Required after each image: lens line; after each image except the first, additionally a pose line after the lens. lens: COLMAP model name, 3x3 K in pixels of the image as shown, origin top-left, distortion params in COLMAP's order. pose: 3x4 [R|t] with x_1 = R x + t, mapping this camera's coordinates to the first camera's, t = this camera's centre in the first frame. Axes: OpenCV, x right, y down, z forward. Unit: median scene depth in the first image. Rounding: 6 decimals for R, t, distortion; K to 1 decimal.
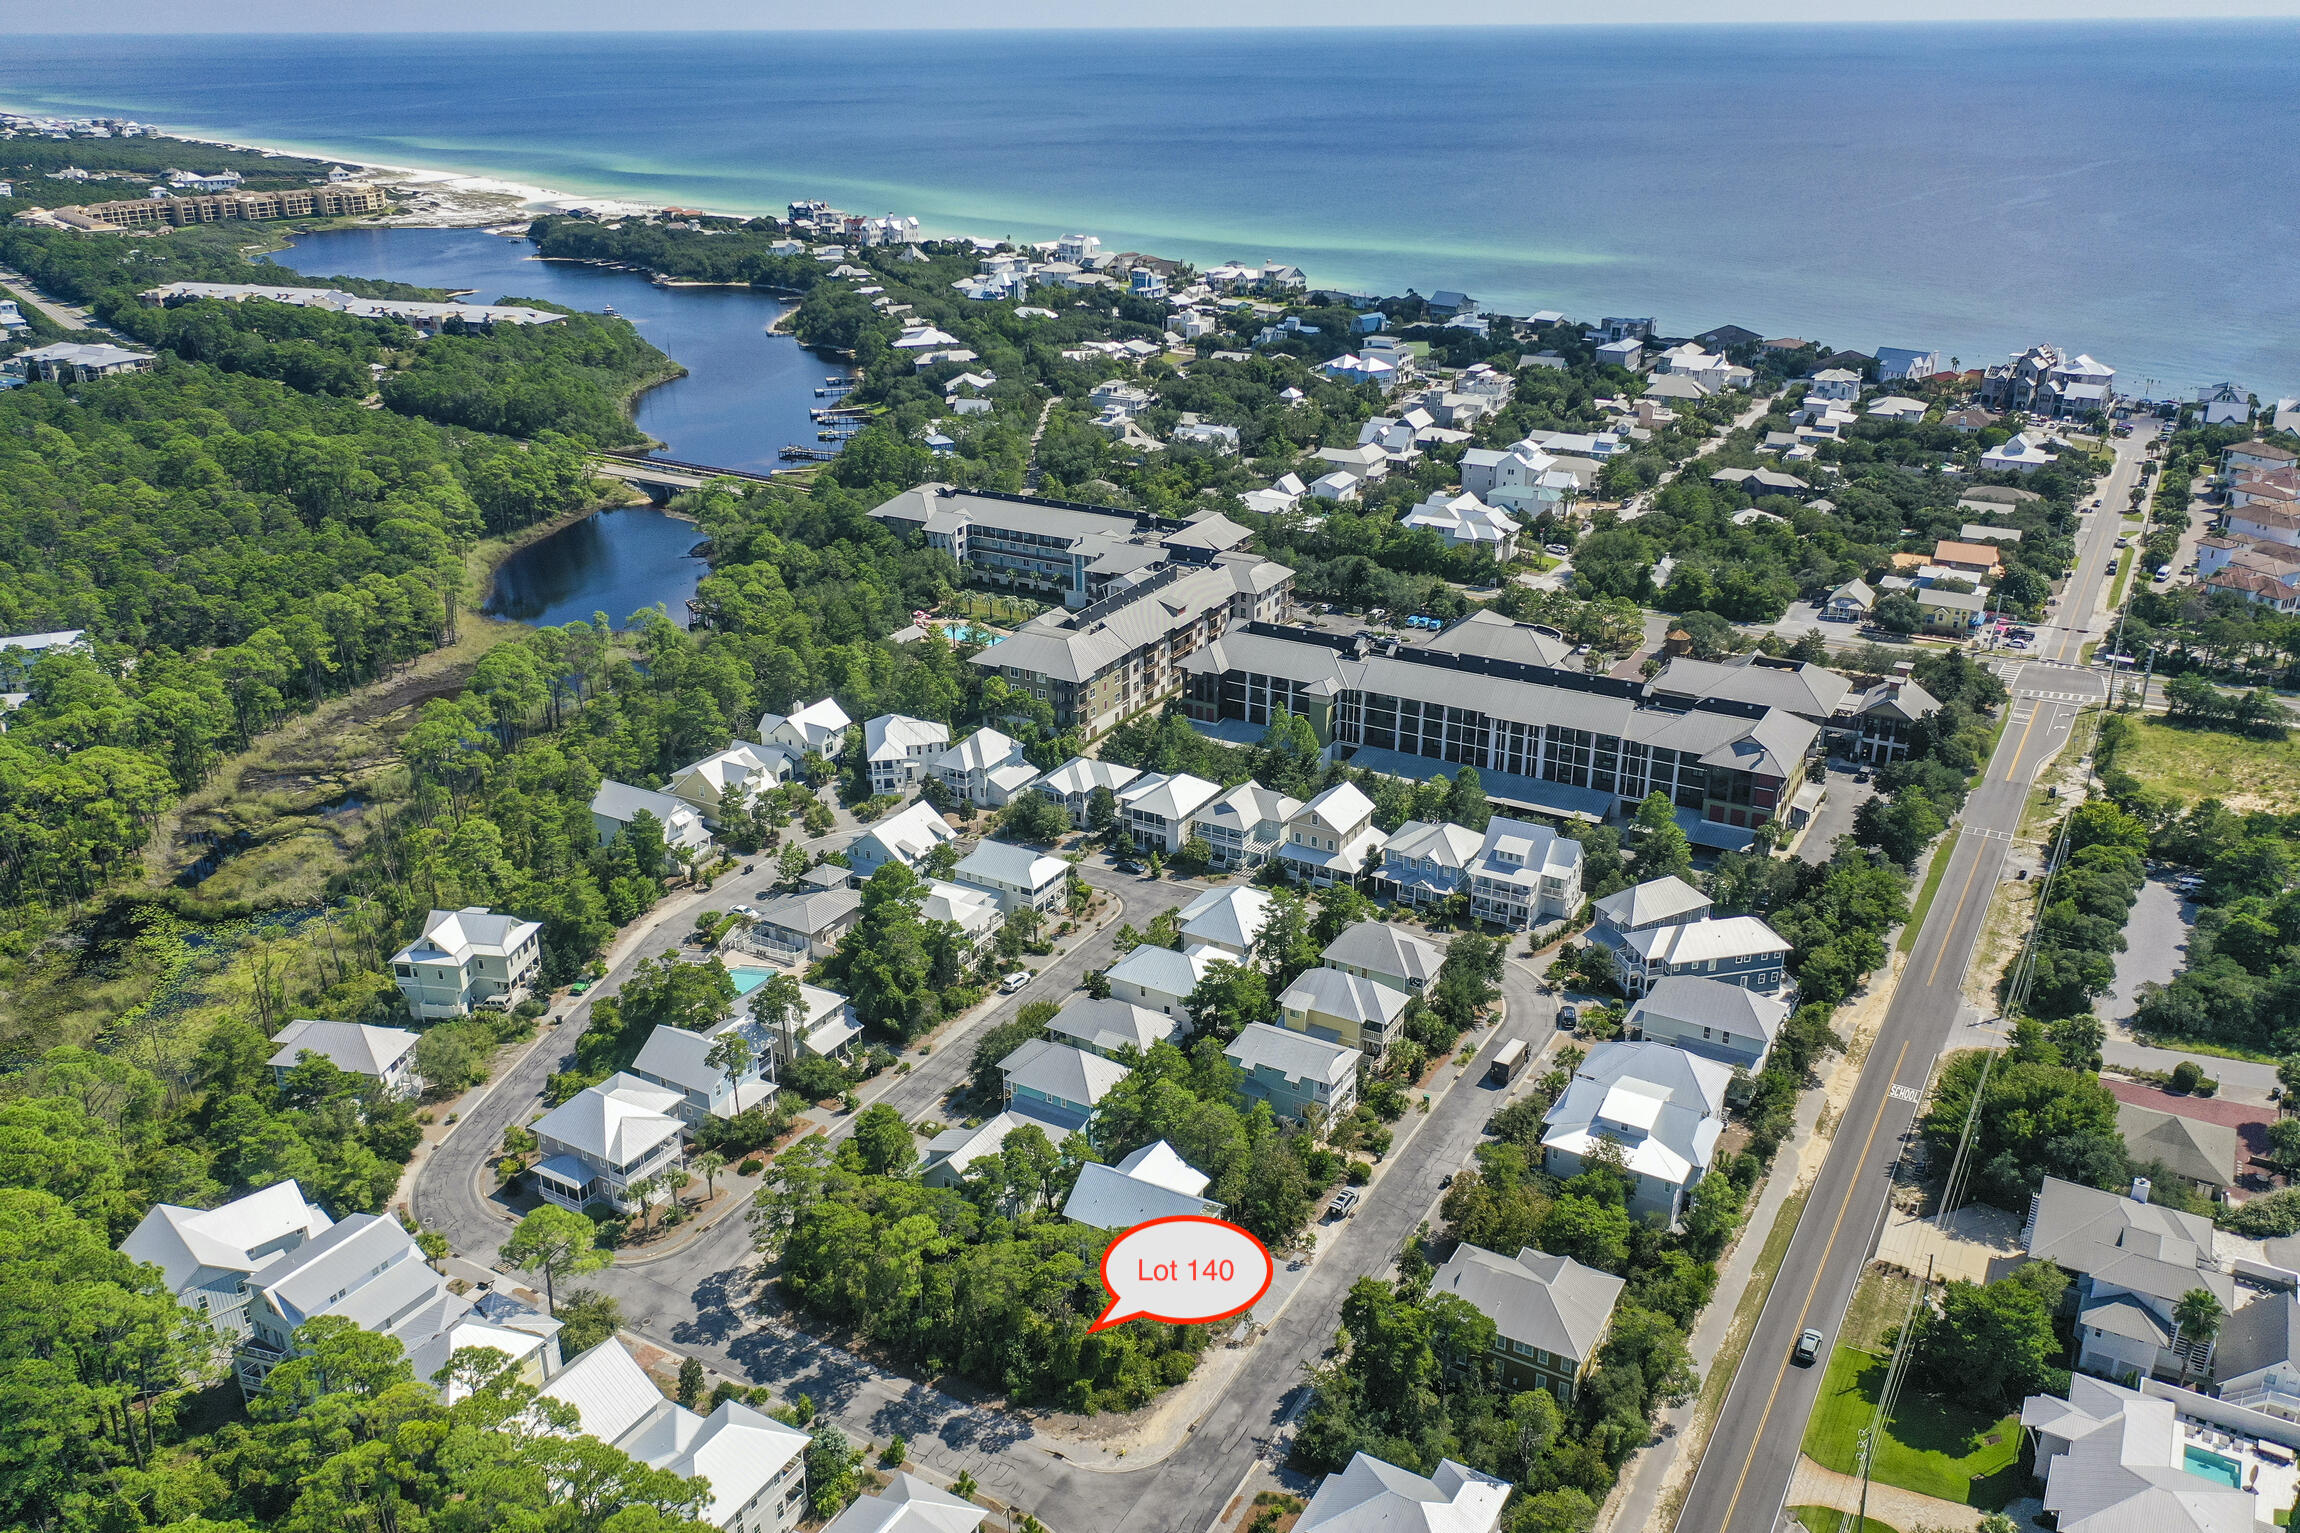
lens RADIAL K [[1794.3, 0, 1150.0], [0, 1794.3, 766.5], [0, 0, 1]] dist [-0.000481, 0.007279]
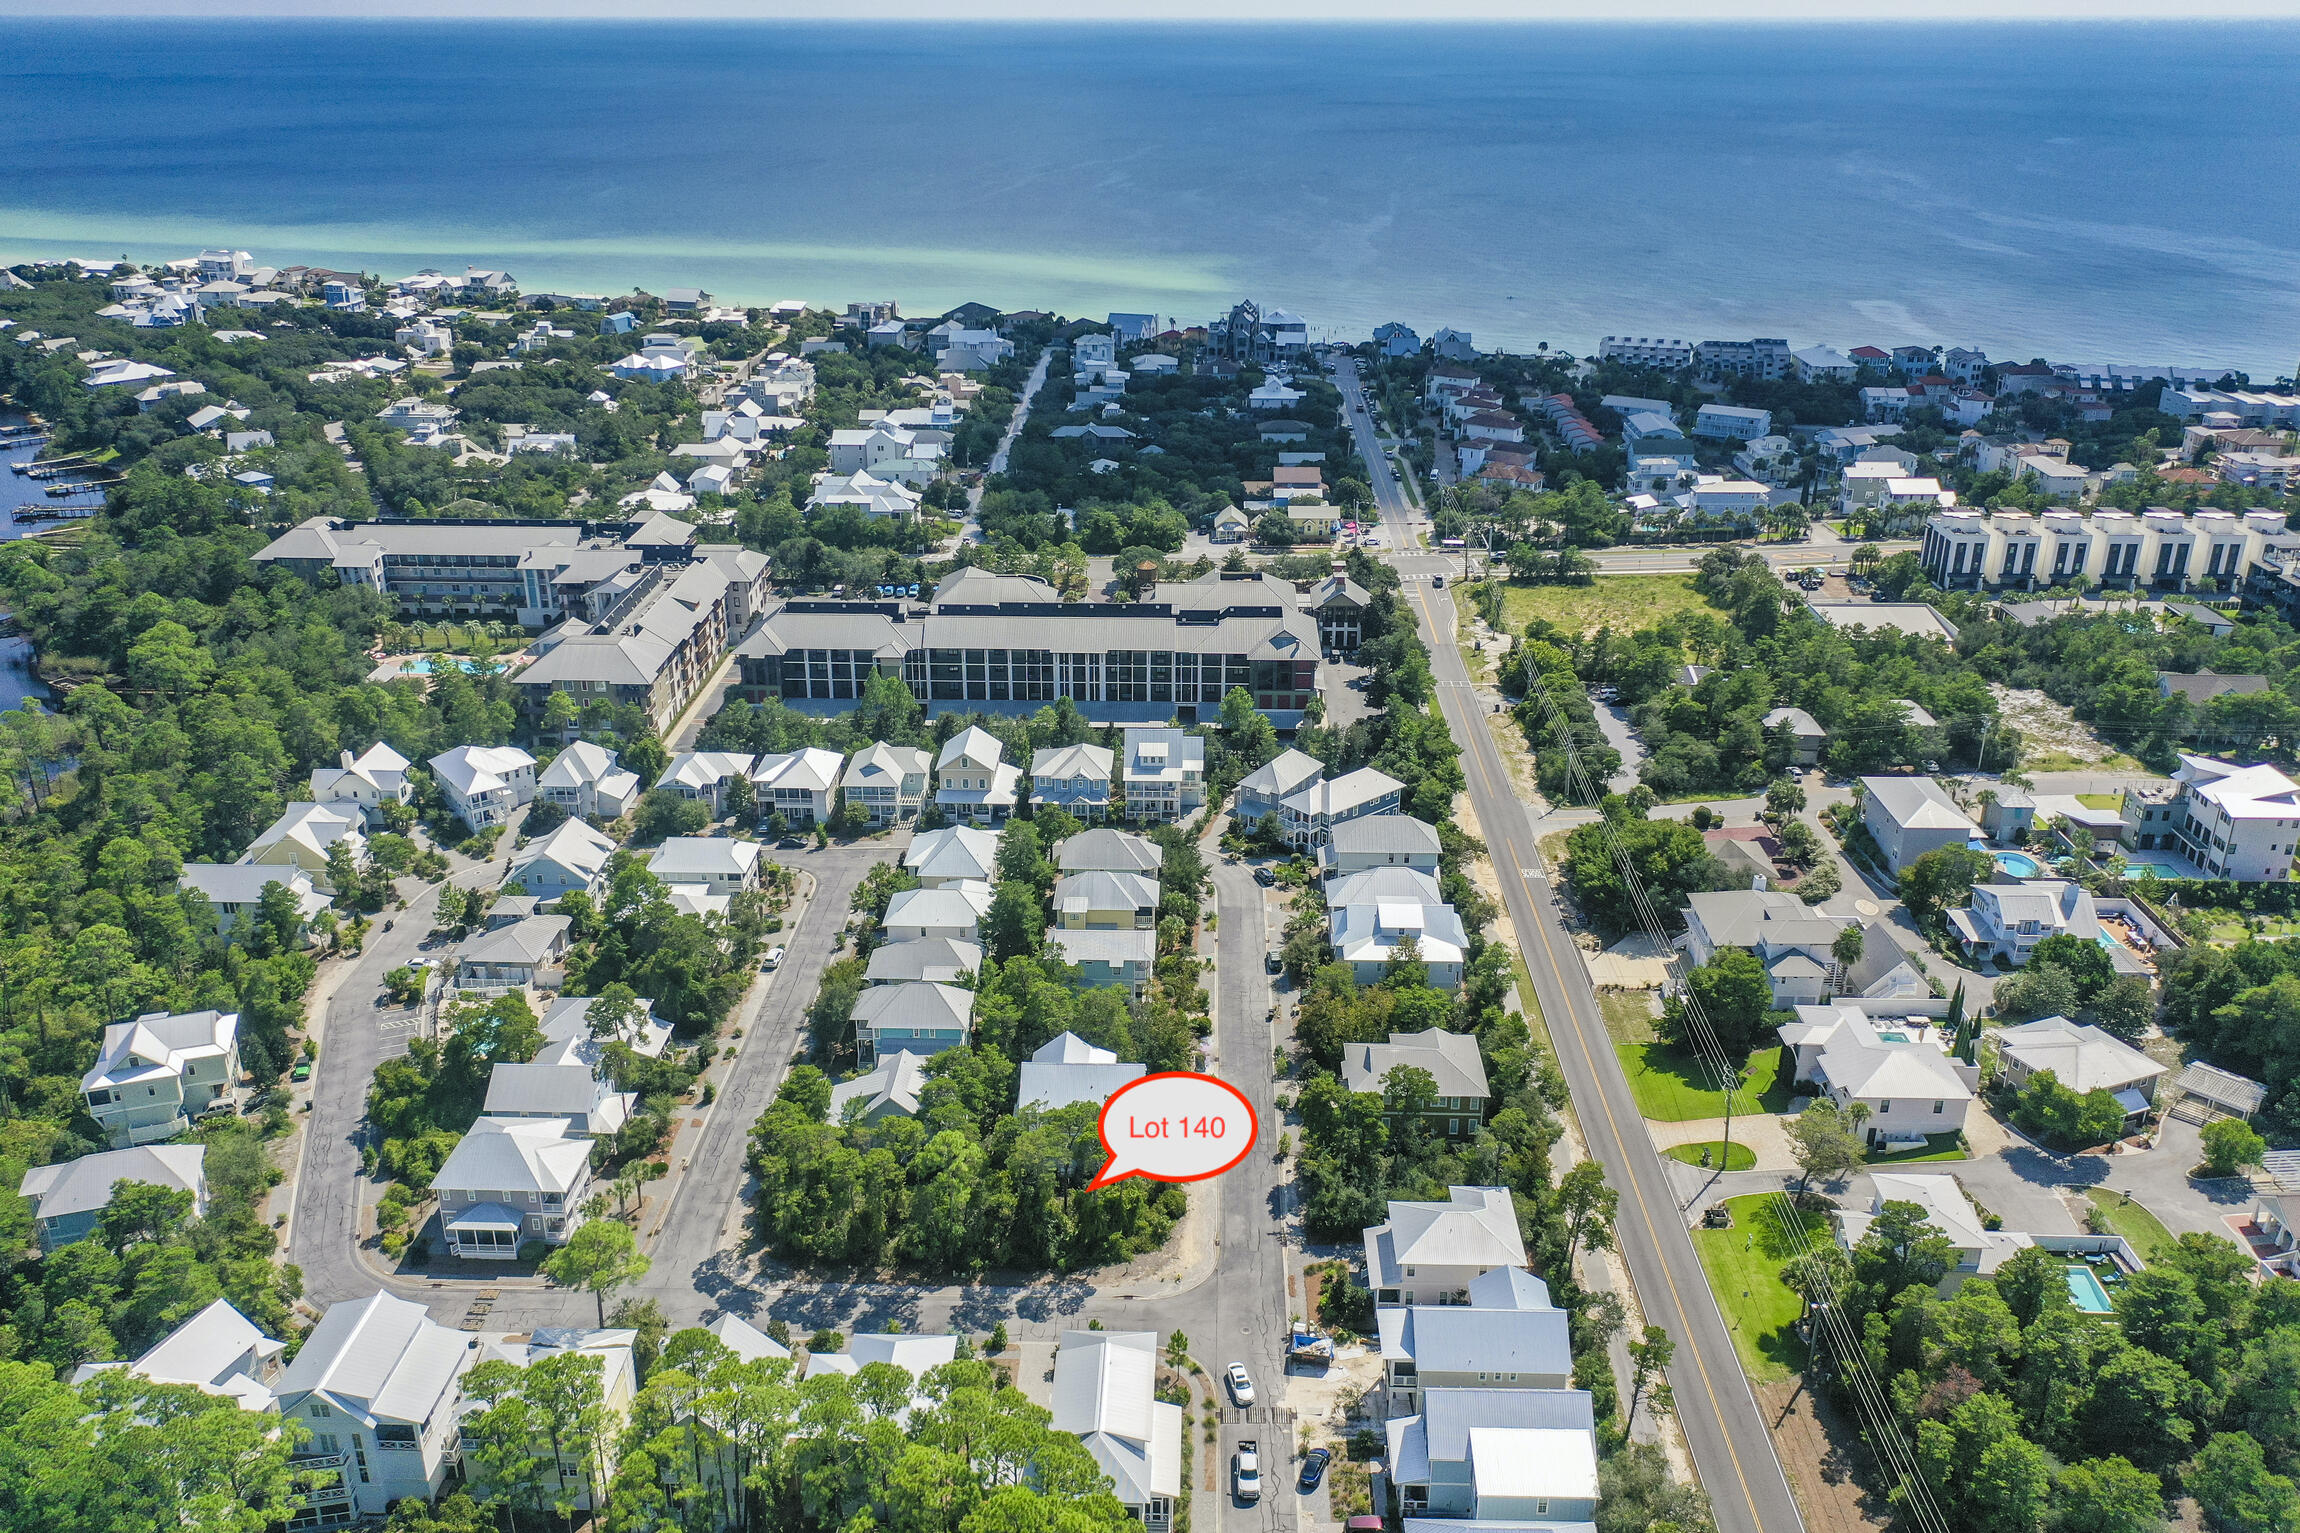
lens RADIAL K [[1864.9, 0, 1156.2], [0, 1864.9, 710.9], [0, 0, 1]] dist [0.004173, 0.006362]
pose [[0.877702, -0.160304, 0.451599, -0.231739], [0.176628, 0.984259, 0.006098, 0.009760], [-0.445468, 0.074413, 0.892200, -0.032376]]
